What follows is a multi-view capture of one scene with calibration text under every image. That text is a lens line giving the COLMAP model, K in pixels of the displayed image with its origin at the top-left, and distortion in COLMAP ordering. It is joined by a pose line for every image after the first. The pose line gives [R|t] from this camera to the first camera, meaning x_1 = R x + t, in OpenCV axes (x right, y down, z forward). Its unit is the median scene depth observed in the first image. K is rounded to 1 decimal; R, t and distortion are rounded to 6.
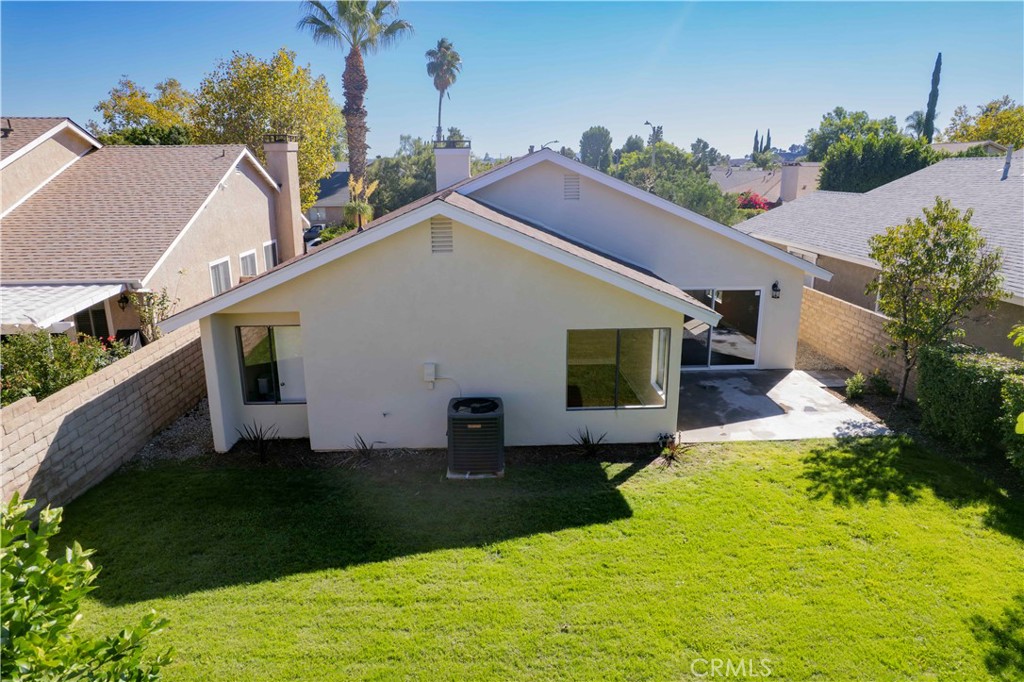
lens RADIAL K [[651.8, 0, 516.5], [0, 651.8, 343.3], [0, 0, 1]] dist [-0.082539, 0.070569]
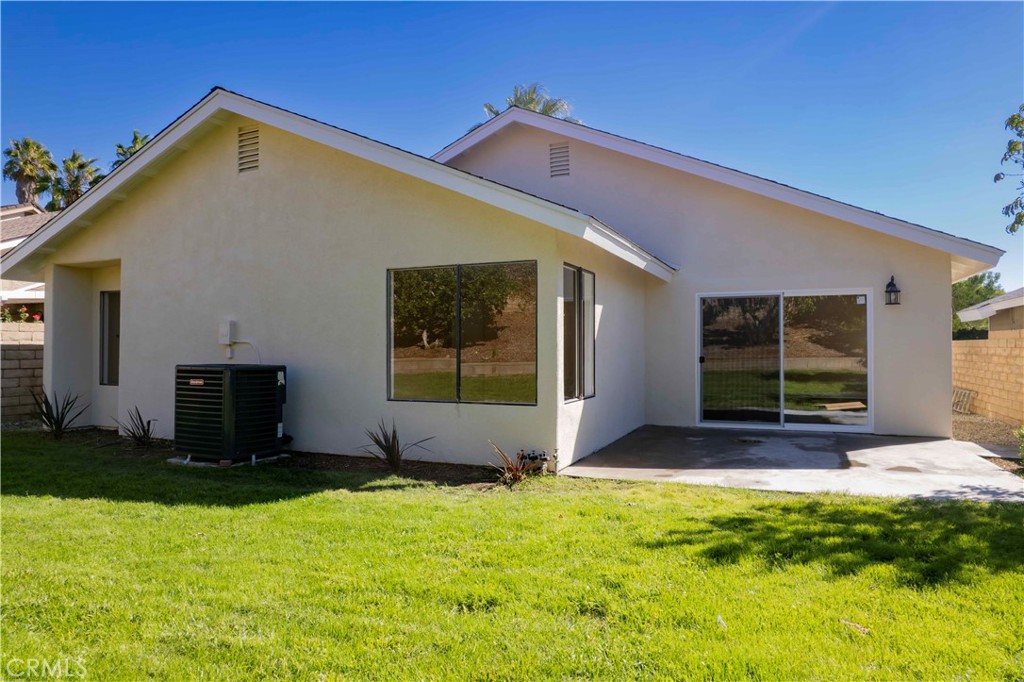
lens RADIAL K [[651.8, 0, 516.5], [0, 651.8, 343.3], [0, 0, 1]] dist [-0.082539, 0.070569]
pose [[0.901895, -0.002801, -0.431947, 0.480190], [-0.111017, 0.964885, -0.238058, 0.193591], [0.417446, 0.262657, 0.869914, 0.505856]]
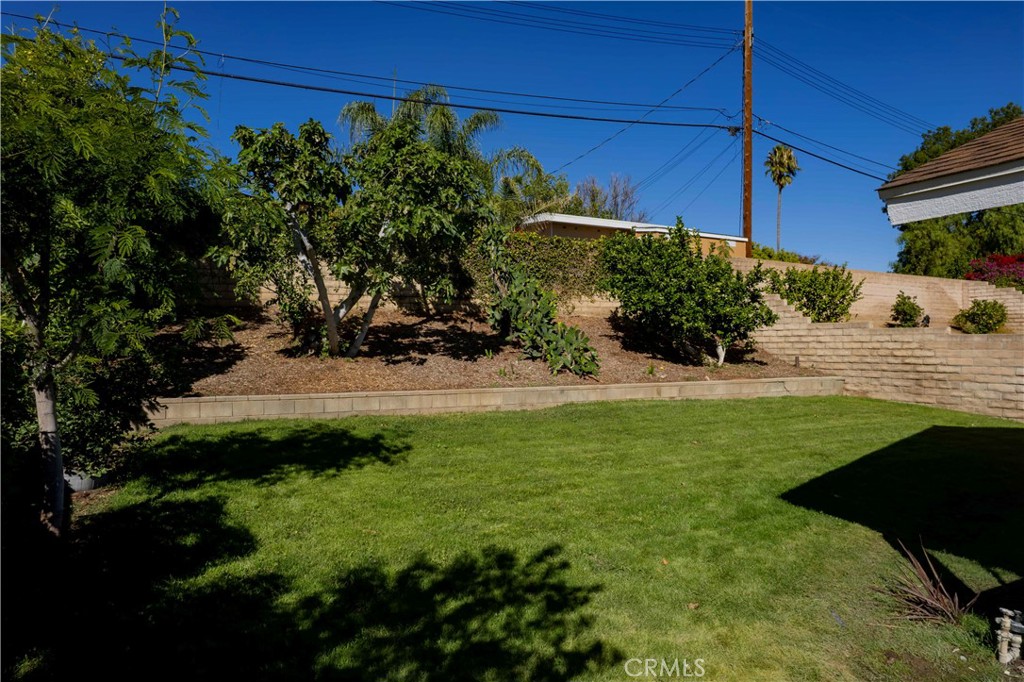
lens RADIAL K [[651.8, 0, 516.5], [0, 651.8, 343.3], [0, 0, 1]] dist [-0.082539, 0.070569]
pose [[-0.907987, -0.004060, -0.418979, 0.599506], [-0.111300, 0.966366, 0.231839, -0.022456], [0.403946, 0.257139, -0.877899, 1.187984]]
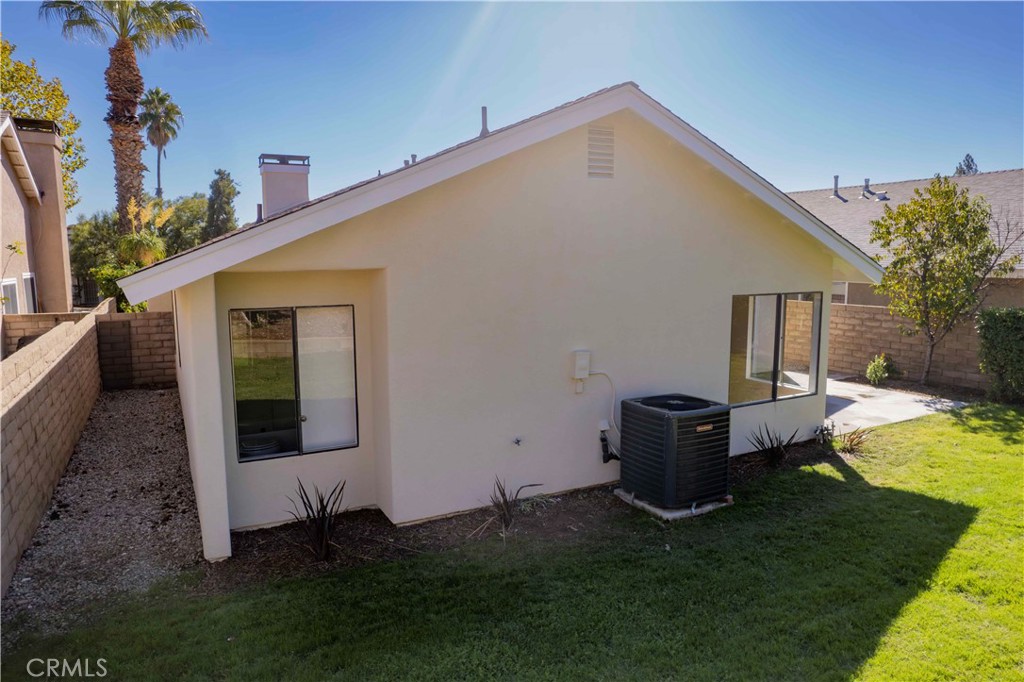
lens RADIAL K [[651.8, 0, 516.5], [0, 651.8, 343.3], [0, 0, 1]] dist [-0.082539, 0.070569]
pose [[0.899439, -0.053395, 0.433773, -0.468609], [0.110830, 0.987932, -0.108200, 0.085829], [-0.422761, 0.145394, 0.894502, 0.450741]]
